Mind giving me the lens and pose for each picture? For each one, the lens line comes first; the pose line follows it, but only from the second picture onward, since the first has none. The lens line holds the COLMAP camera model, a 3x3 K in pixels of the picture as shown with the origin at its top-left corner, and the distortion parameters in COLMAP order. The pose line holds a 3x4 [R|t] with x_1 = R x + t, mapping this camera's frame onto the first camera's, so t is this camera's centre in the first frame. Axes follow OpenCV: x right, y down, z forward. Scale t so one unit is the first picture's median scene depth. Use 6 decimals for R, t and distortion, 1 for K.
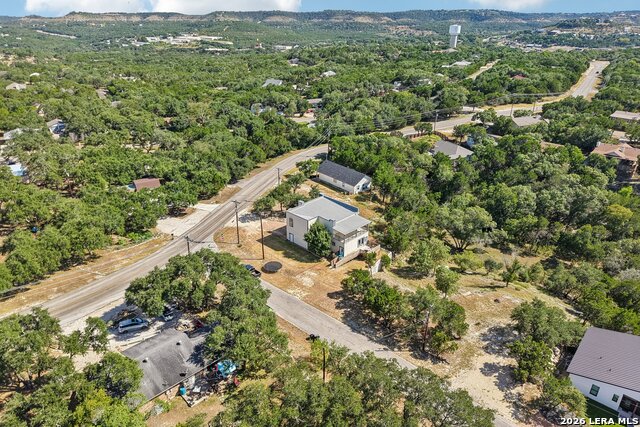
lens RADIAL K [[430.7, 0, 320.0], [0, 430.7, 213.5], [0, 0, 1]] dist [0.037346, -0.034218]
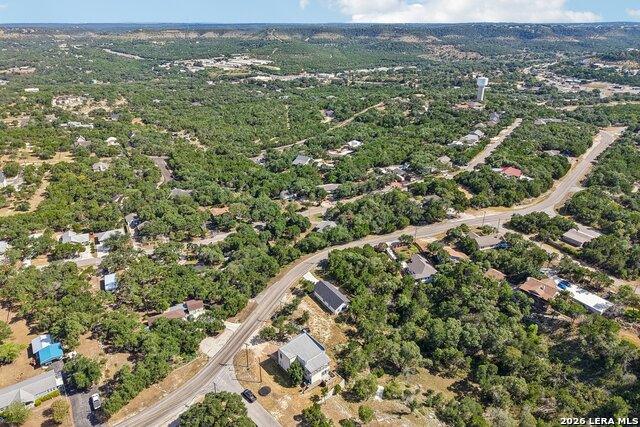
lens RADIAL K [[430.7, 0, 320.0], [0, 430.7, 213.5], [0, 0, 1]] dist [0.037346, -0.034218]
pose [[0.994072, 0.046658, -0.098202, 0.146204], [-0.046500, 0.998911, 0.003898, -0.363630], [0.098277, 0.000692, 0.995159, -0.400040]]
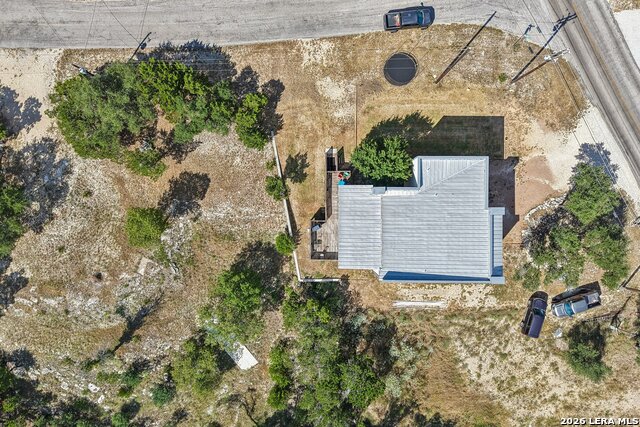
lens RADIAL K [[439.3, 0, 319.3], [0, 439.3, 206.5], [0, 0, 1]] dist [0.032025, -0.030485]
pose [[-0.721145, 0.692460, -0.021174, 0.068387], [-0.300374, -0.284984, 0.910252, -0.278205], [0.624279, 0.662784, 0.413512, 0.519359]]
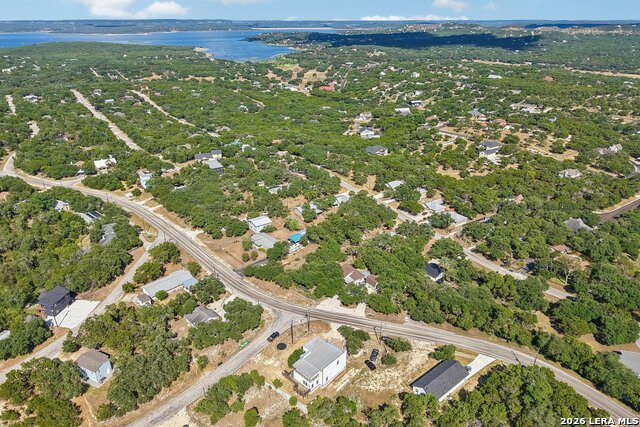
lens RADIAL K [[431.1, 0, 318.4], [0, 431.1, 216.8], [0, 0, 1]] dist [0.028637, -0.032596]
pose [[0.005698, 0.420178, -0.907424, 0.864892], [-0.405751, 0.830353, 0.381943, -0.716770], [0.913966, 0.366011, 0.175219, 0.393270]]
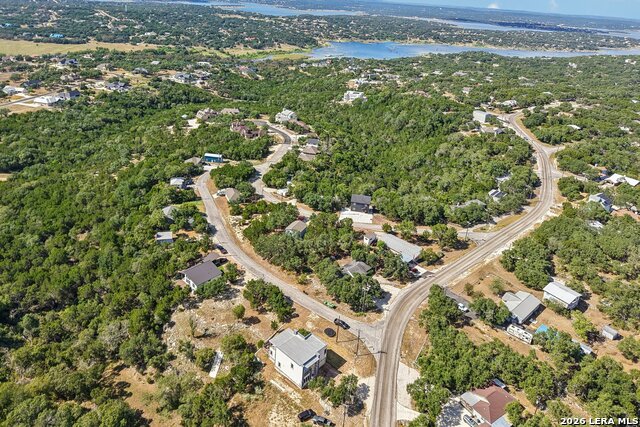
lens RADIAL K [[455.1, 0, 311.0], [0, 455.1, 129.8], [0, 0, 1]] dist [0.039001, -0.042063]
pose [[-0.997714, -0.060935, -0.029222, 0.045319], [-0.065196, 0.754063, 0.653558, -1.103841], [-0.017789, 0.653969, -0.756312, 1.204451]]
